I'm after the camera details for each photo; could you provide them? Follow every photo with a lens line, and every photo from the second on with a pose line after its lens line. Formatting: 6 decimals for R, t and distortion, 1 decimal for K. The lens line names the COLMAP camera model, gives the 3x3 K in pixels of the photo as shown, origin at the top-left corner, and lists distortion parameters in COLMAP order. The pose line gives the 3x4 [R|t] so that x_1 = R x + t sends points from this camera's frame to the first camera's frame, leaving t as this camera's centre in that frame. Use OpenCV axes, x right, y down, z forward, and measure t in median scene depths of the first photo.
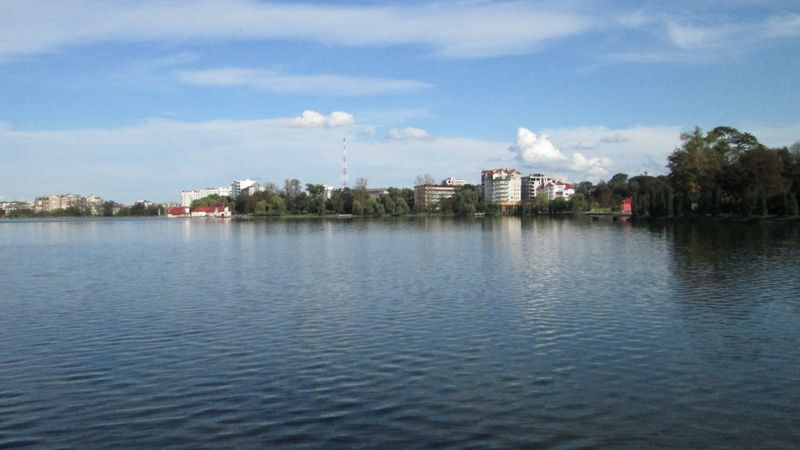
lens RADIAL K [[660.2, 0, 397.3], [0, 660.2, 225.5], [0, 0, 1]] dist [-0.050016, 0.005524]
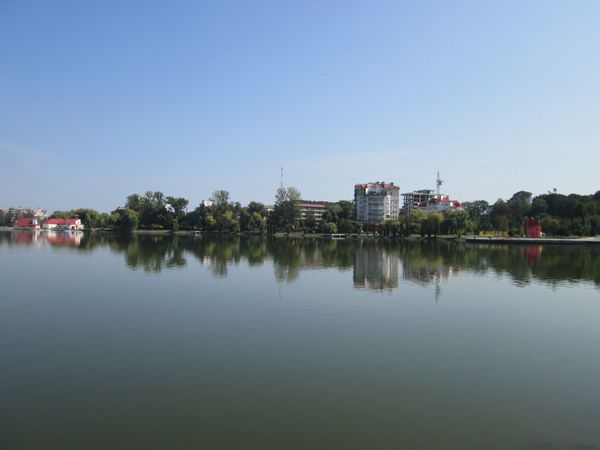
lens RADIAL K [[496.3, 0, 296.7], [0, 496.3, 226.6], [0, 0, 1]] dist [-0.049663, 0.016338]
pose [[0.994242, 0.026991, -0.103707, 0.118546], [-0.029964, 0.999180, -0.027219, -0.008297], [0.102888, 0.030170, 0.994235, 0.345807]]
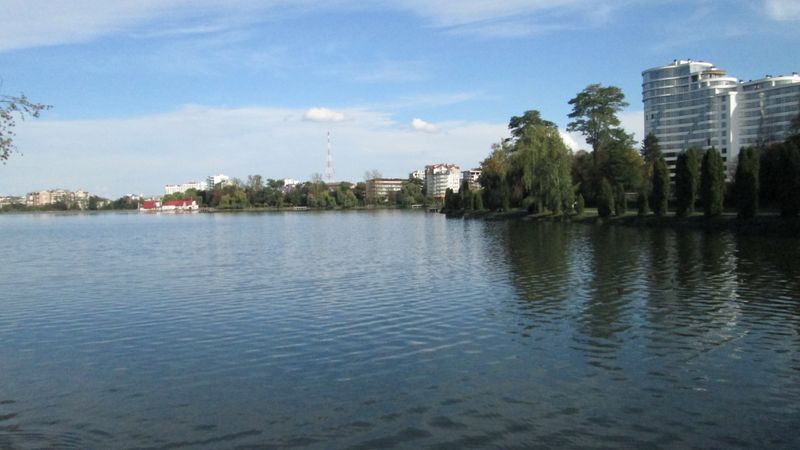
lens RADIAL K [[660.2, 0, 397.3], [0, 660.2, 225.5], [0, 0, 1]] dist [-0.050016, 0.005524]
pose [[0.999966, -0.008048, -0.001629, 0.081728], [0.008070, 0.999868, 0.014083, 0.000271], [0.001515, -0.014096, 0.999900, -0.097260]]
